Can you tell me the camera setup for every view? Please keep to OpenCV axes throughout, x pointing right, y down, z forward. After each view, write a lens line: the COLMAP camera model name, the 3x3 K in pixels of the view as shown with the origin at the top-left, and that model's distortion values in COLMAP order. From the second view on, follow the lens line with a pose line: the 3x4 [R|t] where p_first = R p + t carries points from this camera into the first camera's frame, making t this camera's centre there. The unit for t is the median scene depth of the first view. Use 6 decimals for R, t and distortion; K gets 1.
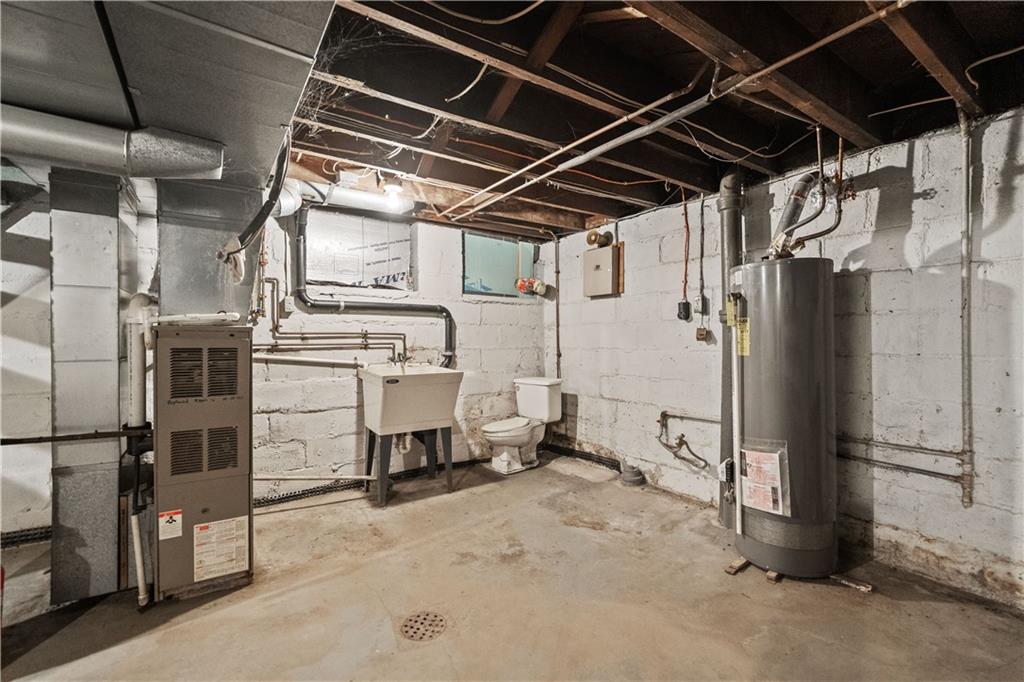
lens RADIAL K [[439.9, 0, 515.1], [0, 439.9, 338.2], [0, 0, 1]] dist [0.000621, -0.000038]
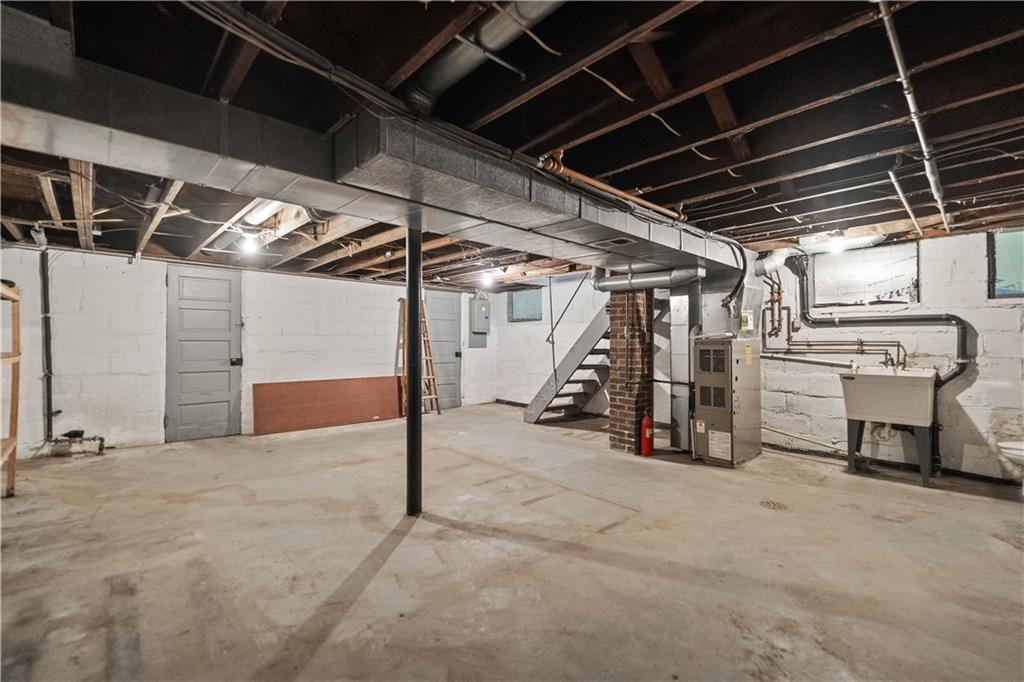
lens RADIAL K [[439.9, 0, 515.1], [0, 439.9, 338.2], [0, 0, 1]] dist [0.000621, -0.000038]
pose [[0.148569, -0.009693, -0.988855, 0.828630], [-0.001317, 0.999949, -0.010000, -0.007019], [0.988901, 0.002788, 0.148549, -0.183395]]
